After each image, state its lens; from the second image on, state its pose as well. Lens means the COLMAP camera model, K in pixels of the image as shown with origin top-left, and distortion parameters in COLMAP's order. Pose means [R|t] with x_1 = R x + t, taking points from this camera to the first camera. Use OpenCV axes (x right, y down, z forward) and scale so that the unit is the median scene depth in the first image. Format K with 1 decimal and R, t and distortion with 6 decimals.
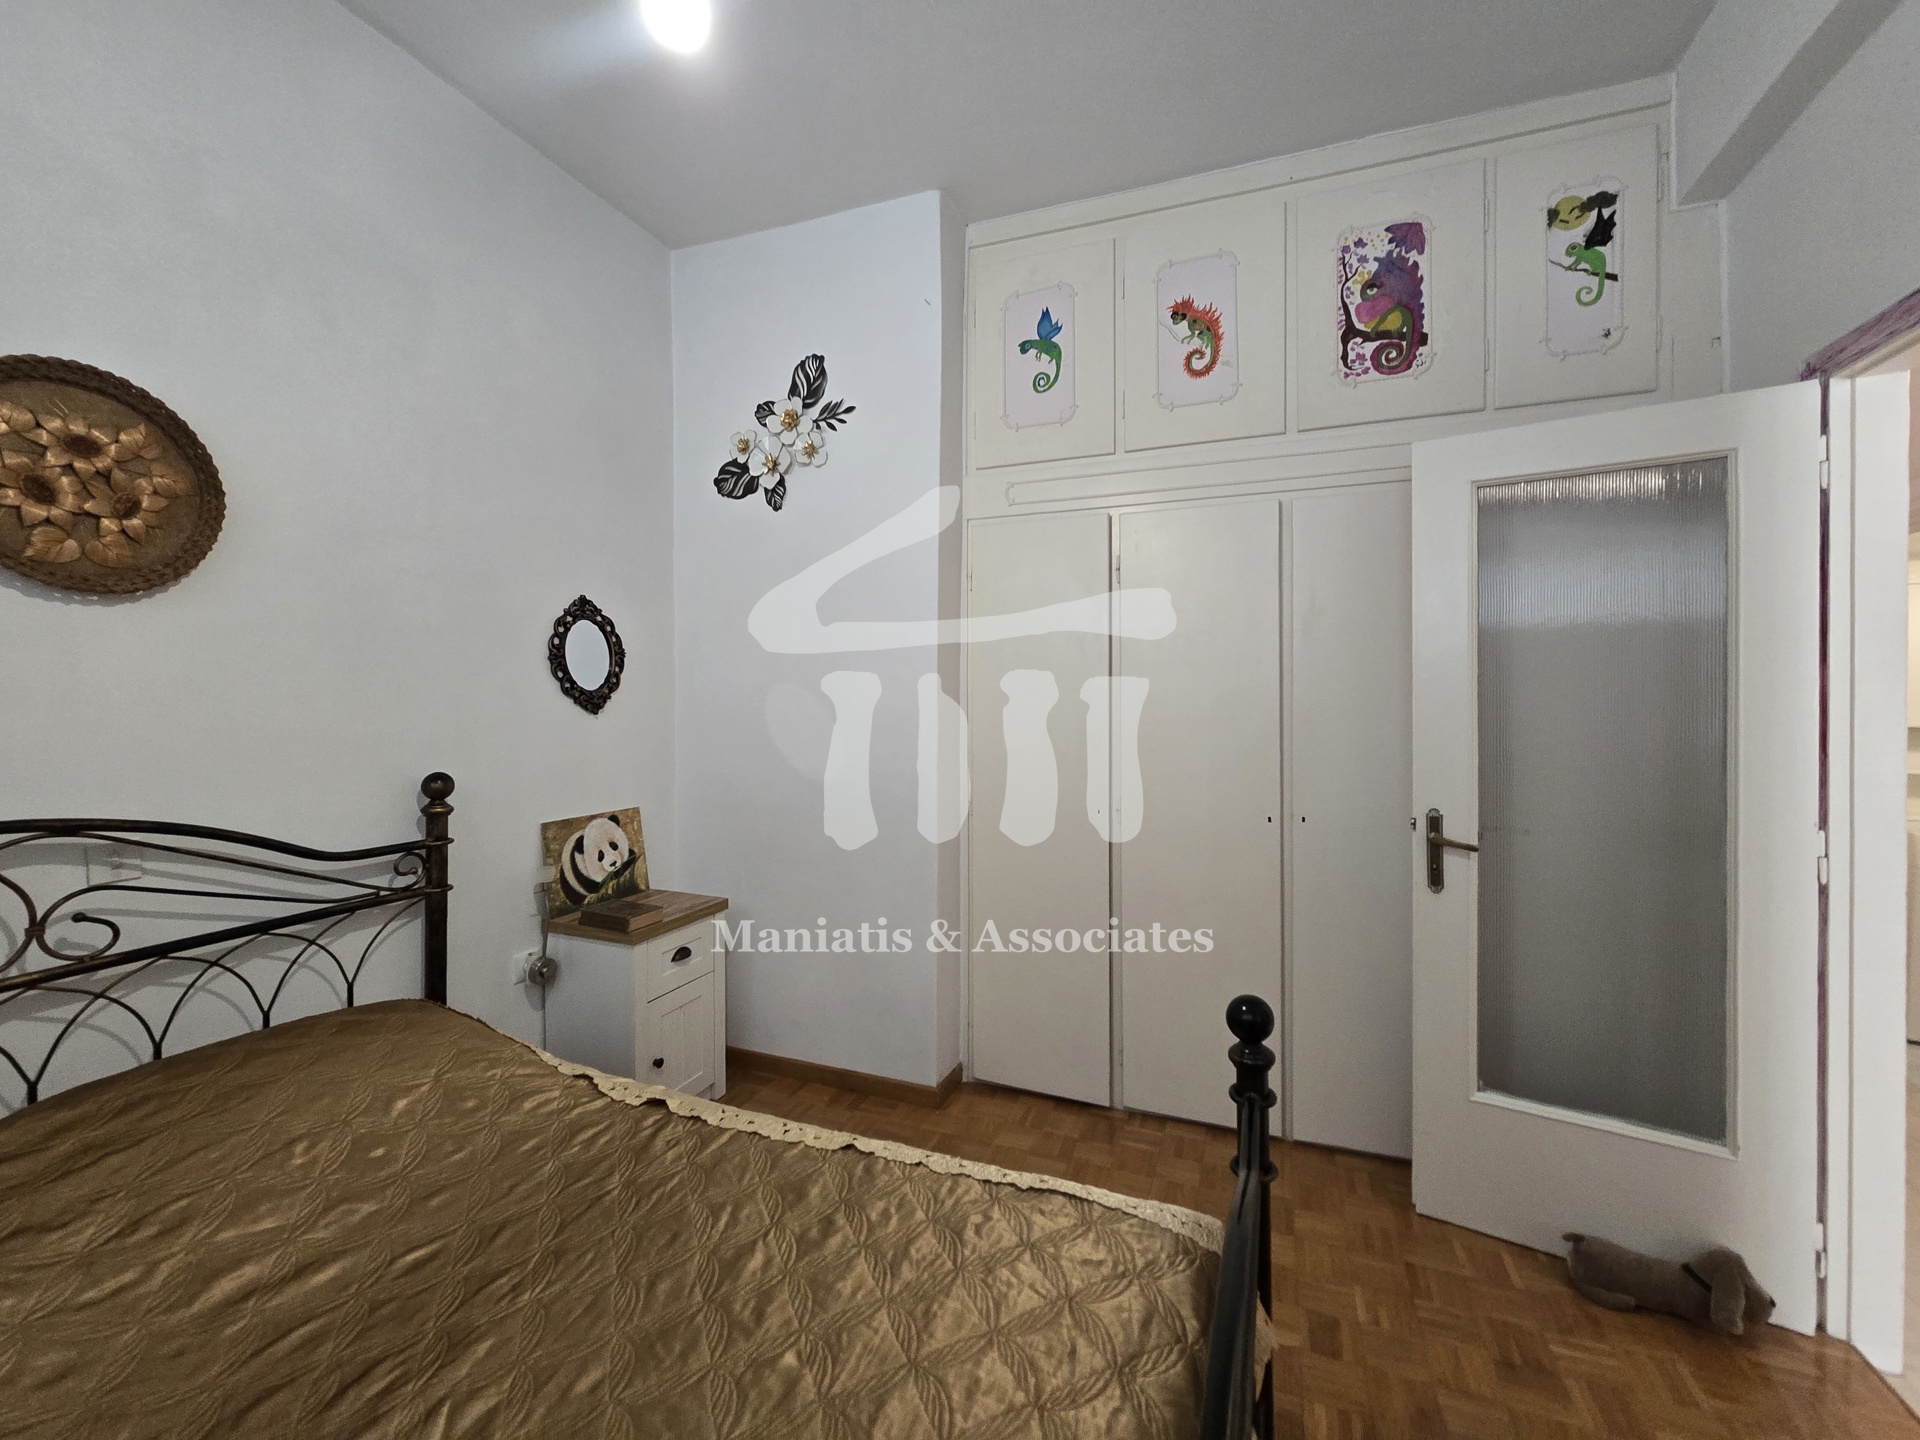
lens RADIAL K [[792.1, 0, 960.7], [0, 792.1, 709.2], [0, 0, 1]] dist [-0.004309, 0.000811]
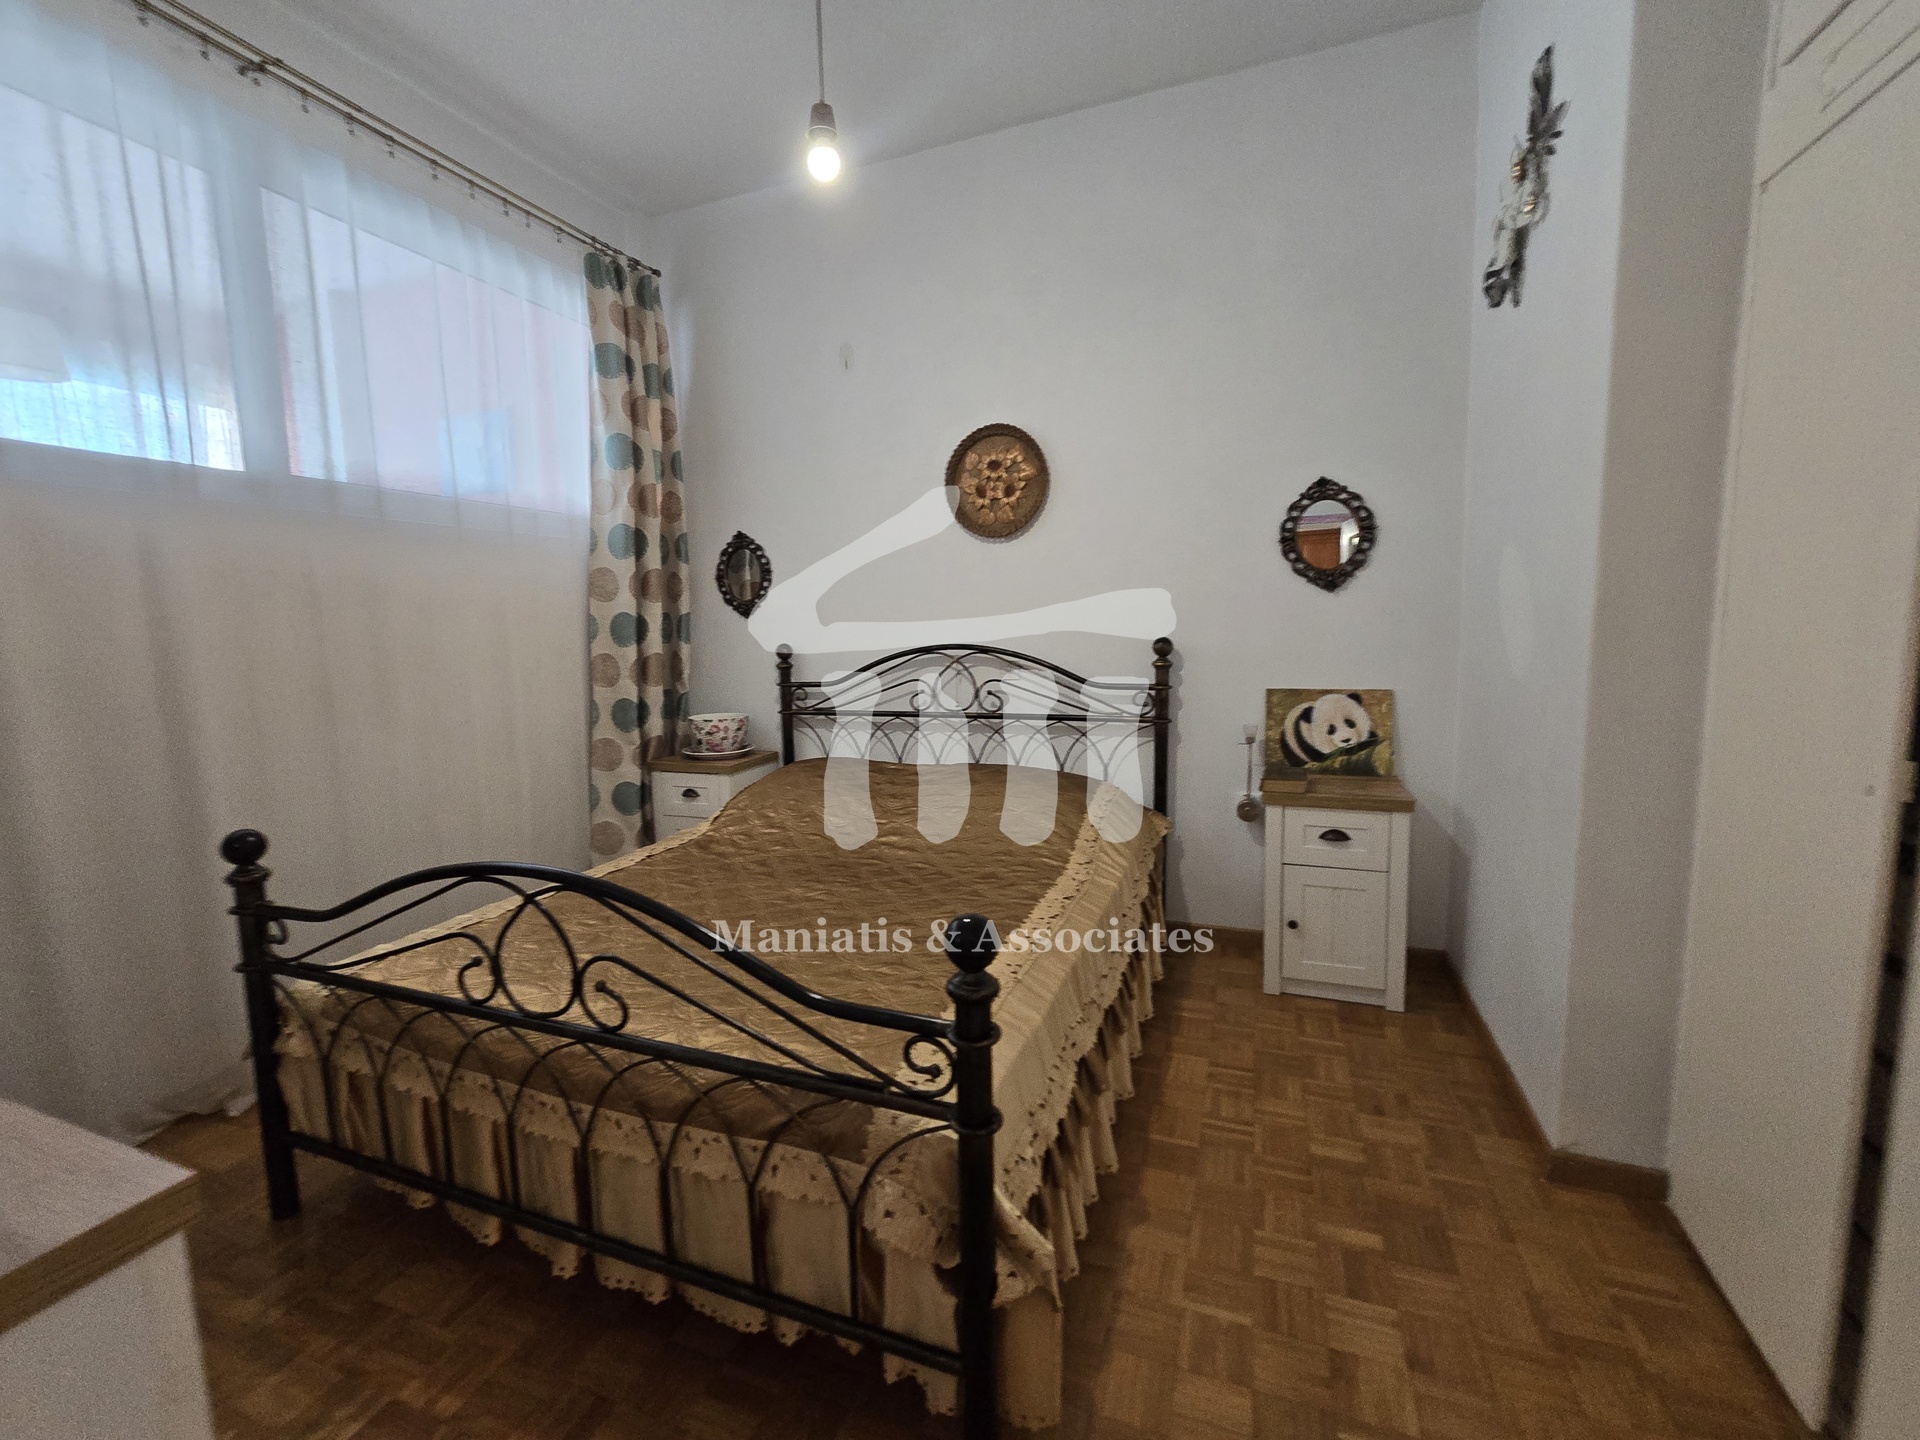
lens RADIAL K [[792.1, 0, 955.8], [0, 792.1, 719.2], [0, 0, 1]] dist [-0.004309, 0.000811]
pose [[-0.000576, 0.124936, -0.992165, 0.602698], [0.011380, 0.992101, 0.124921, 0.037790], [0.999935, -0.011219, -0.001993, 0.531199]]
